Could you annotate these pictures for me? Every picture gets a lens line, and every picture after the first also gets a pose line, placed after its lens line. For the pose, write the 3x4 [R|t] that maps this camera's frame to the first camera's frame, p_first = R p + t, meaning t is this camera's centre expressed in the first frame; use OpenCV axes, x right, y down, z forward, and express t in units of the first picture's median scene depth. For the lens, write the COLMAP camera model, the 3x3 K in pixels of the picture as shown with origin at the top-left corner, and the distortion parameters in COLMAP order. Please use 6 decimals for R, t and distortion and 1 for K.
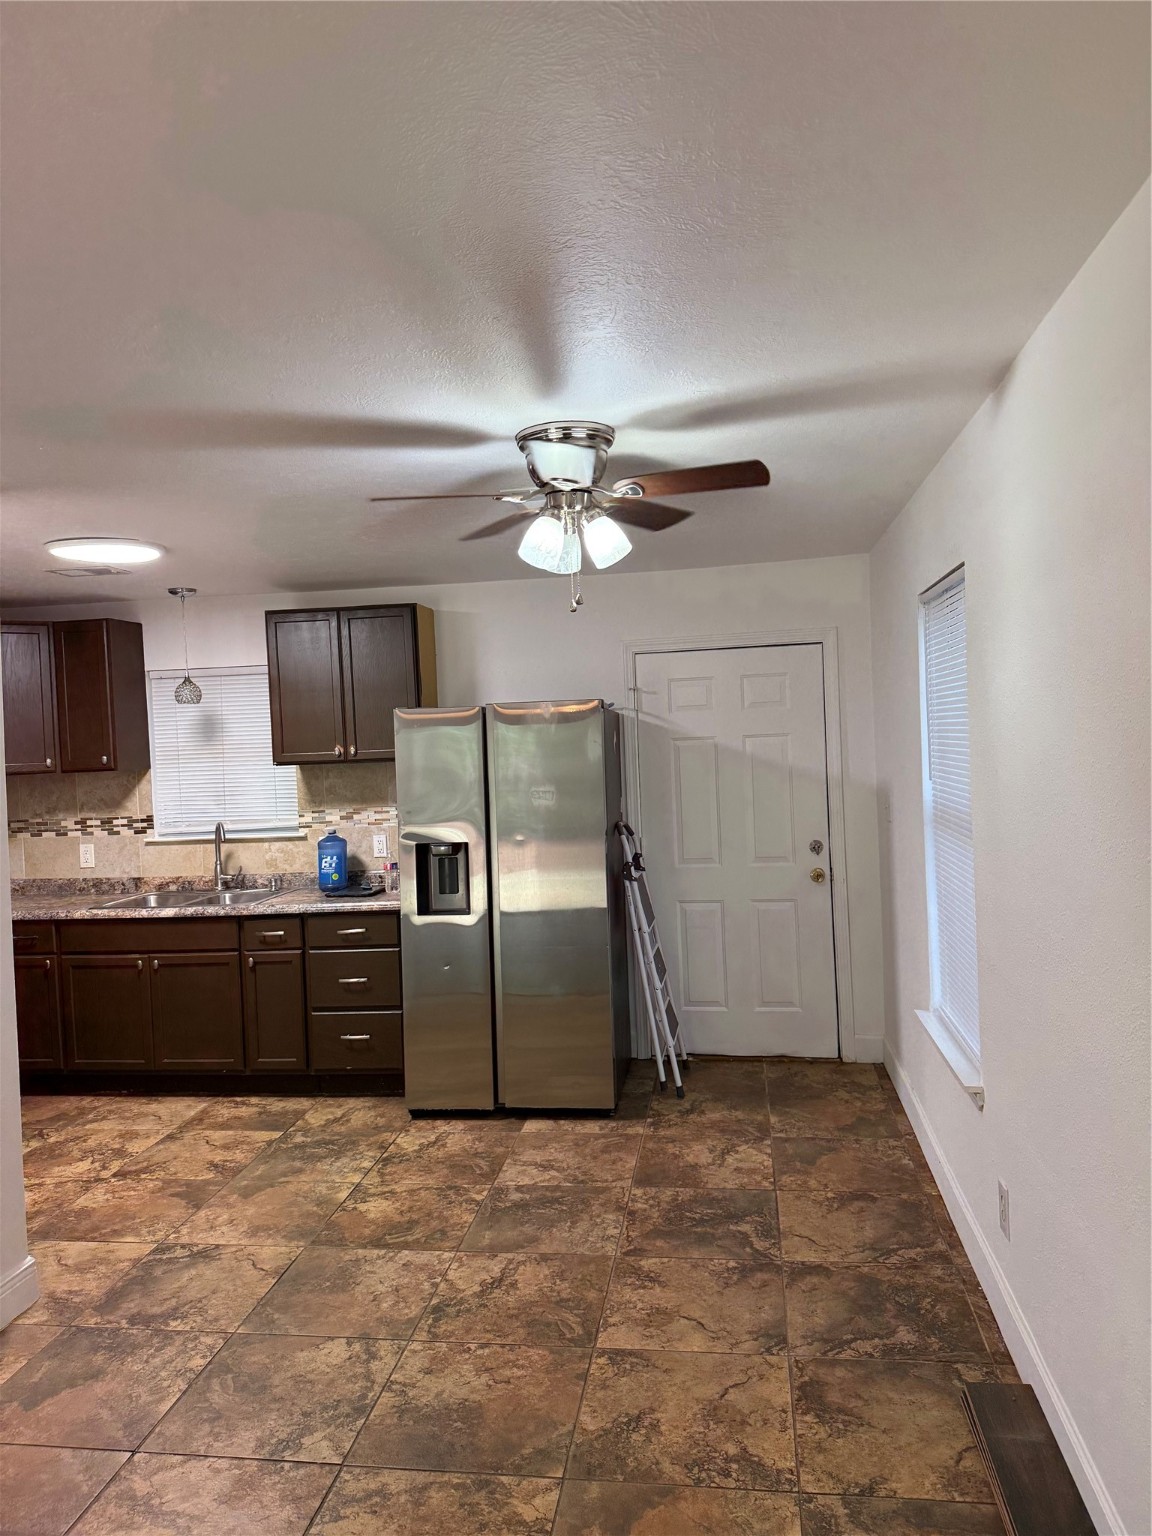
lens RADIAL K [[1076.9, 0, 574.4], [0, 1076.9, 765.7], [0, 0, 1]] dist [0.056130, -0.058974]
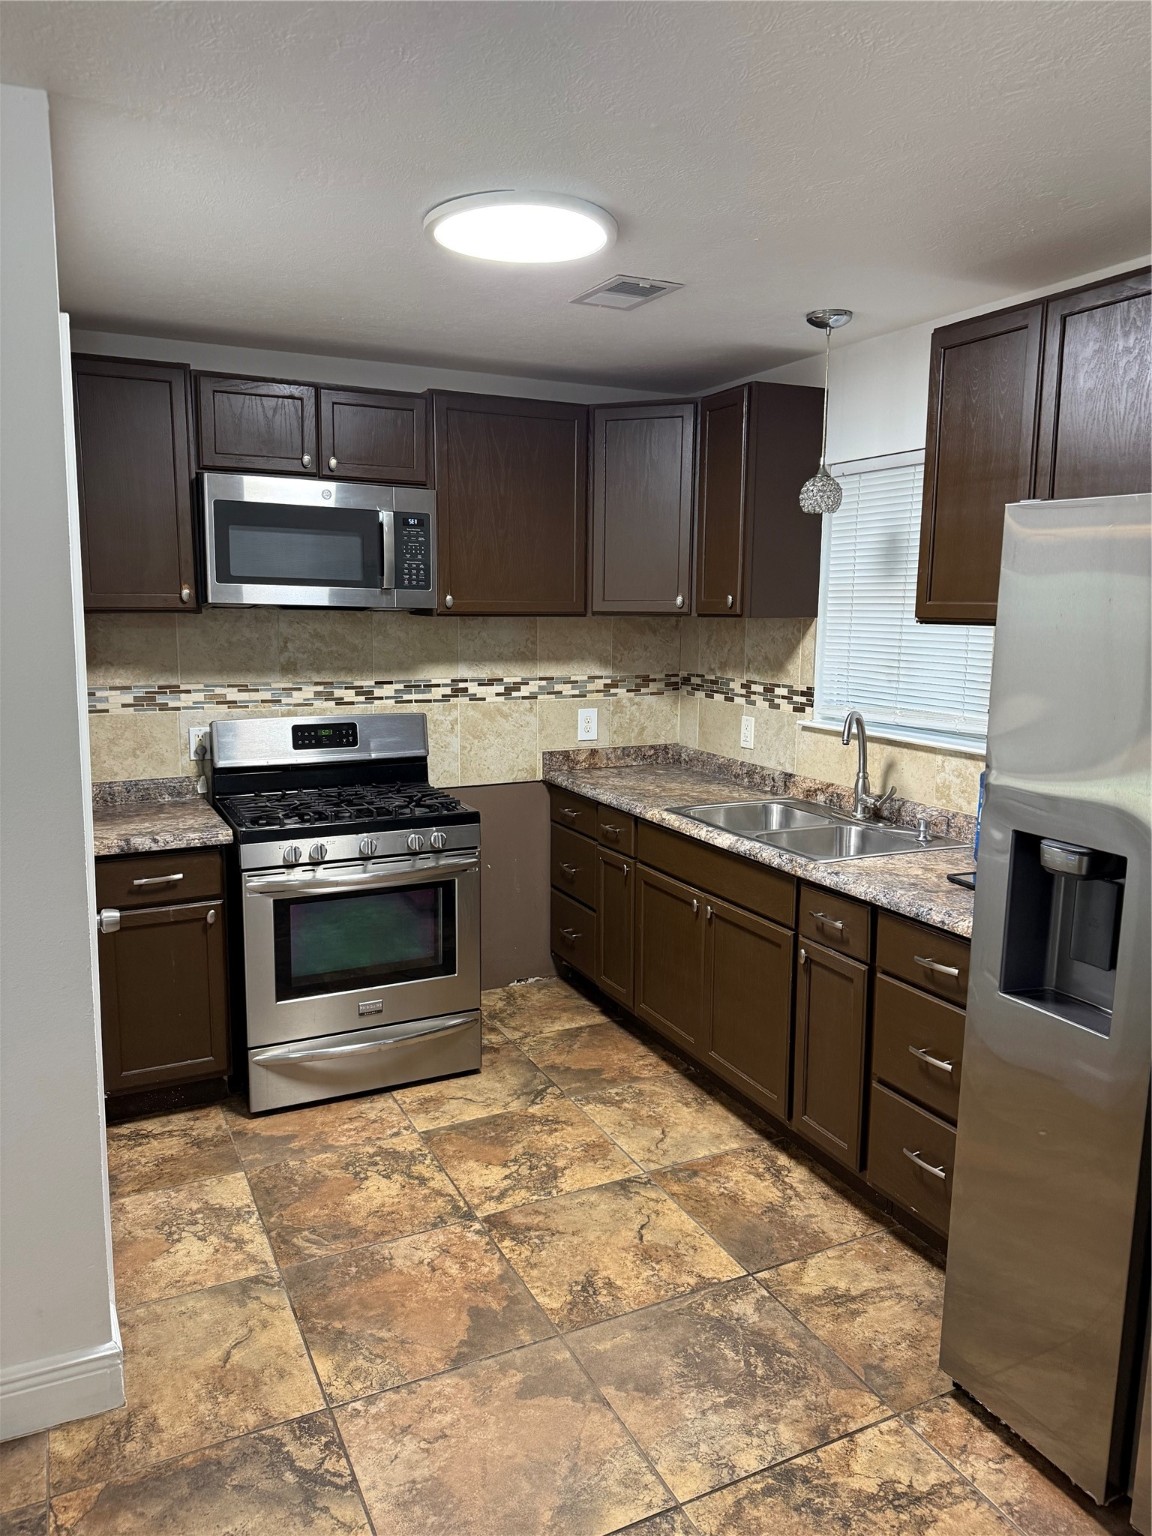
lens RADIAL K [[1076.9, 0, 578.7], [0, 1076.9, 769.3], [0, 0, 1]] dist [0.056130, -0.058974]
pose [[0.559731, 0.172503, -0.810521, 0.091455], [-0.045909, 0.983046, 0.177518, -0.018471], [0.827402, -0.062152, 0.558160, 0.567835]]
